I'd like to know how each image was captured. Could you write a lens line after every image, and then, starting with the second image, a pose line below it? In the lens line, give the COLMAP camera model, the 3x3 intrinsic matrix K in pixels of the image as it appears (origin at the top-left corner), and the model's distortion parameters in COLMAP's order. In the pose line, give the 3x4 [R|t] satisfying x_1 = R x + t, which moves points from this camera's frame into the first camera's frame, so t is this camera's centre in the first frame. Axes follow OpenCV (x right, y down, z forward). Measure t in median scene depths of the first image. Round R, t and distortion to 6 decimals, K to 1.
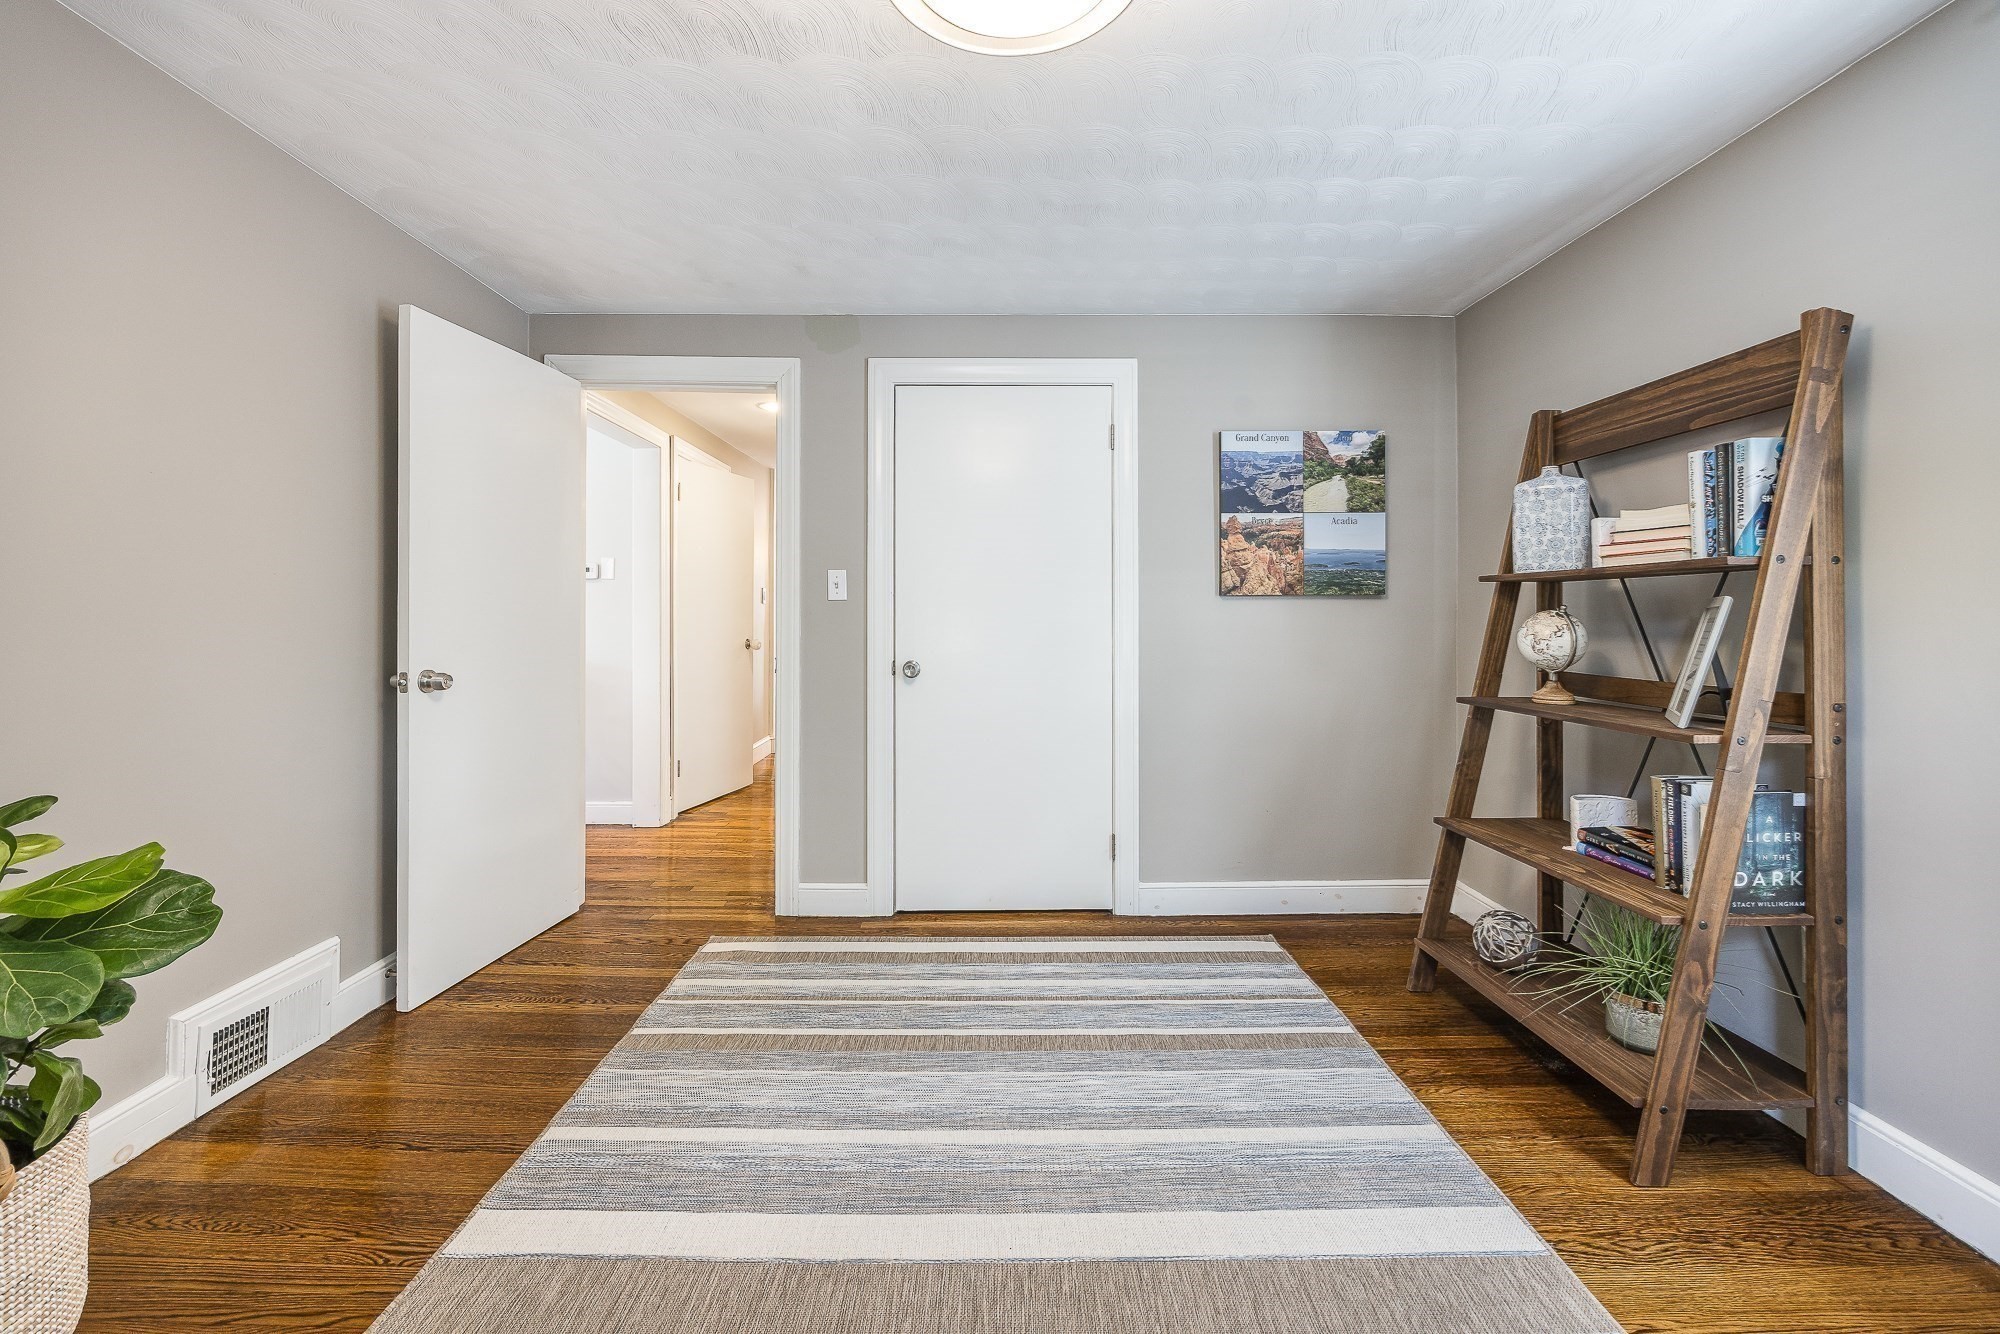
lens RADIAL K [[792.8, 0, 986.0], [0, 792.8, 629.3], [0, 0, 1]] dist [-0.000223, -0.000093]
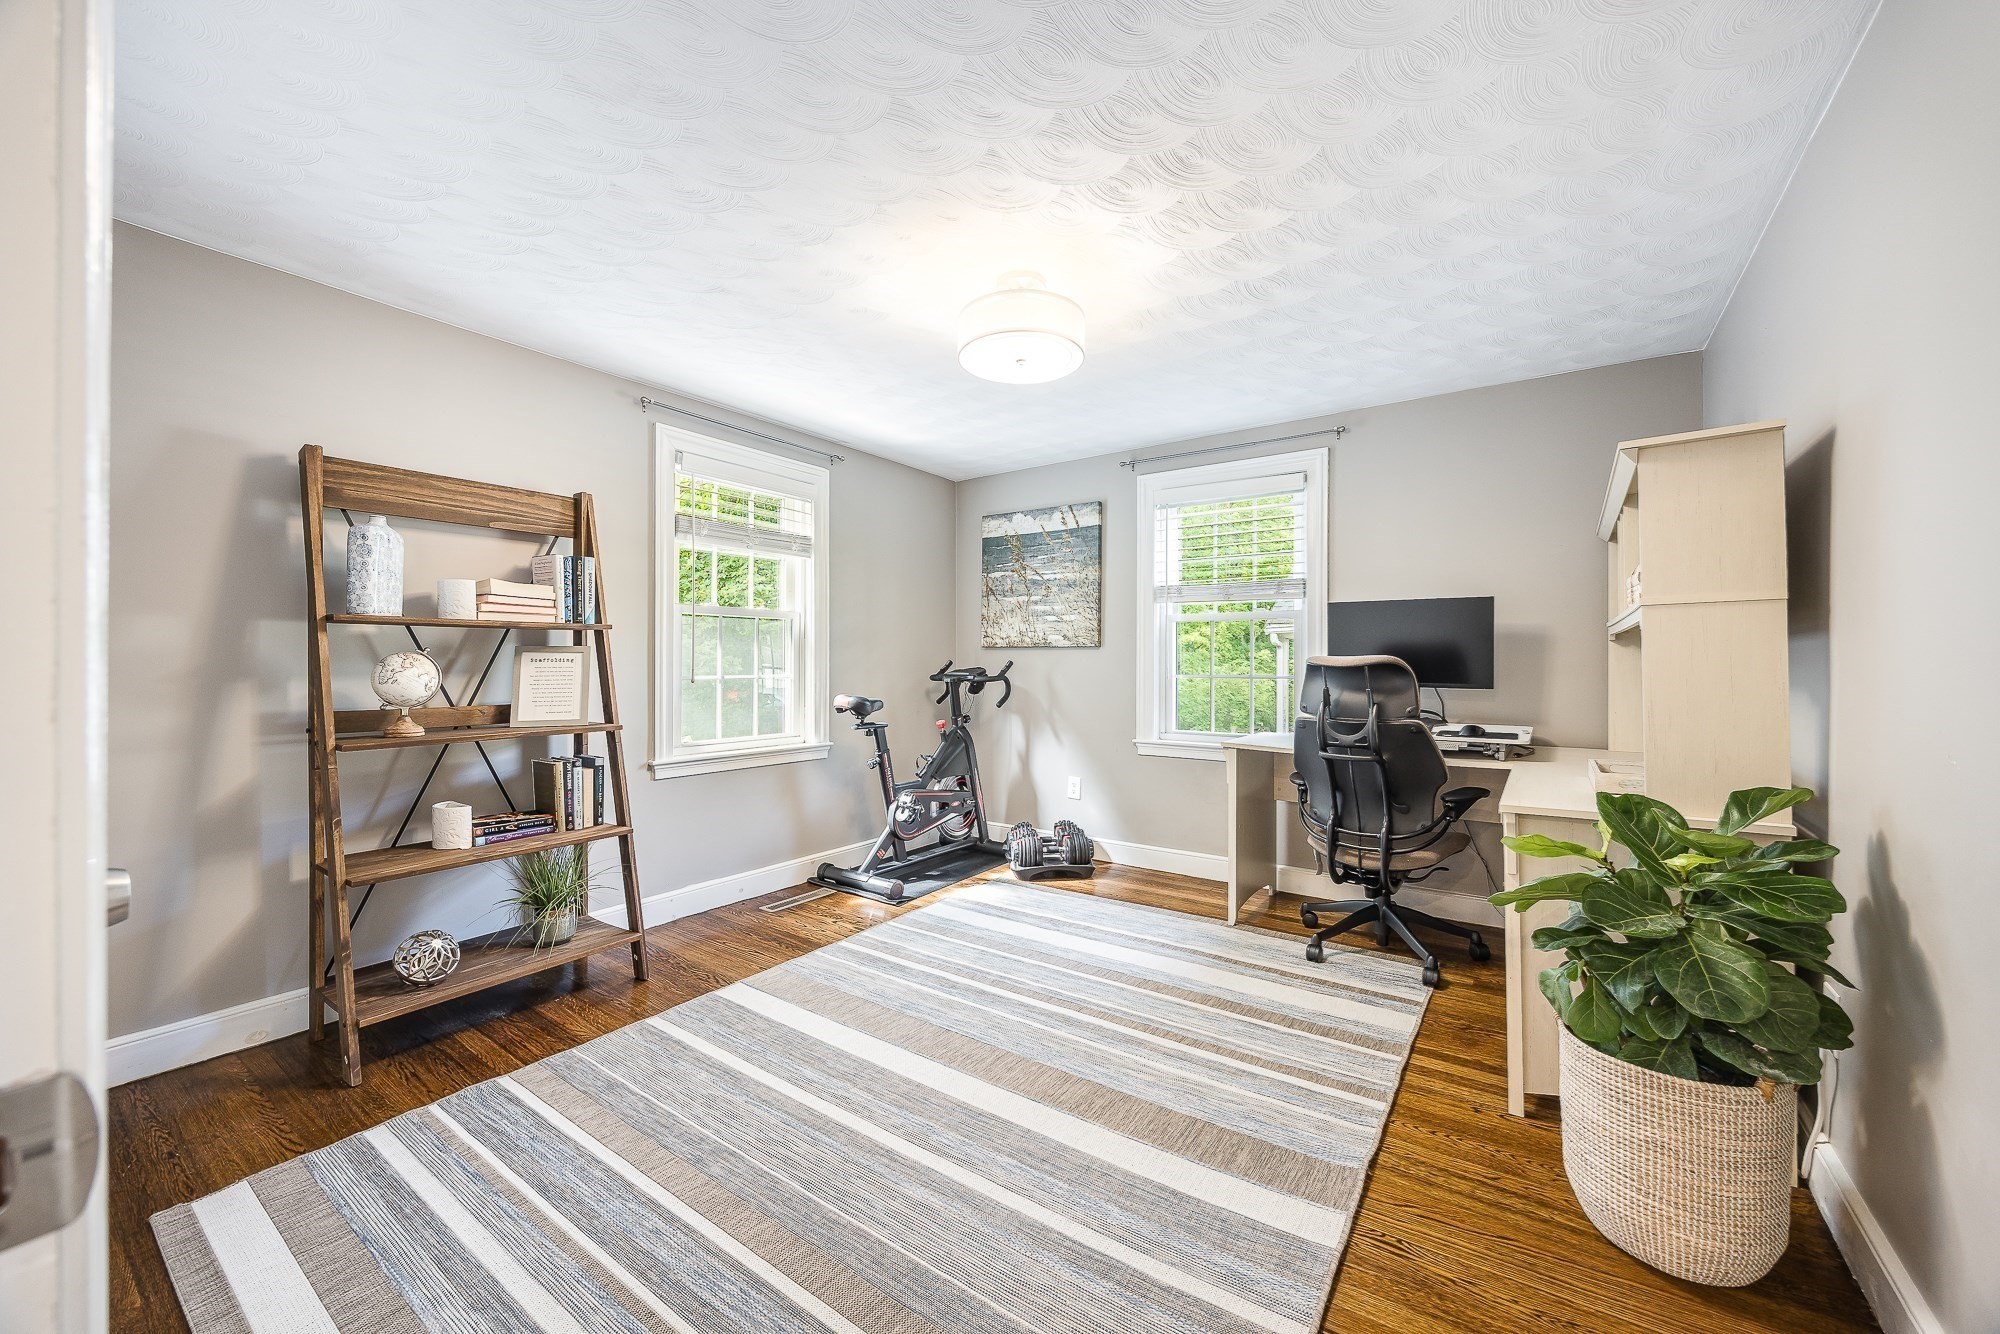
lens RADIAL K [[773.5, 0, 991.9], [0, 773.5, 645.1], [0, 0, 1]] dist [-0.001839, -0.000355]
pose [[-0.810799, 0.001014, 0.585323, -0.676622], [0.000677, 0.999999, -0.000795, -0.036390], [-0.585324, -0.000249, -0.810800, 1.626613]]
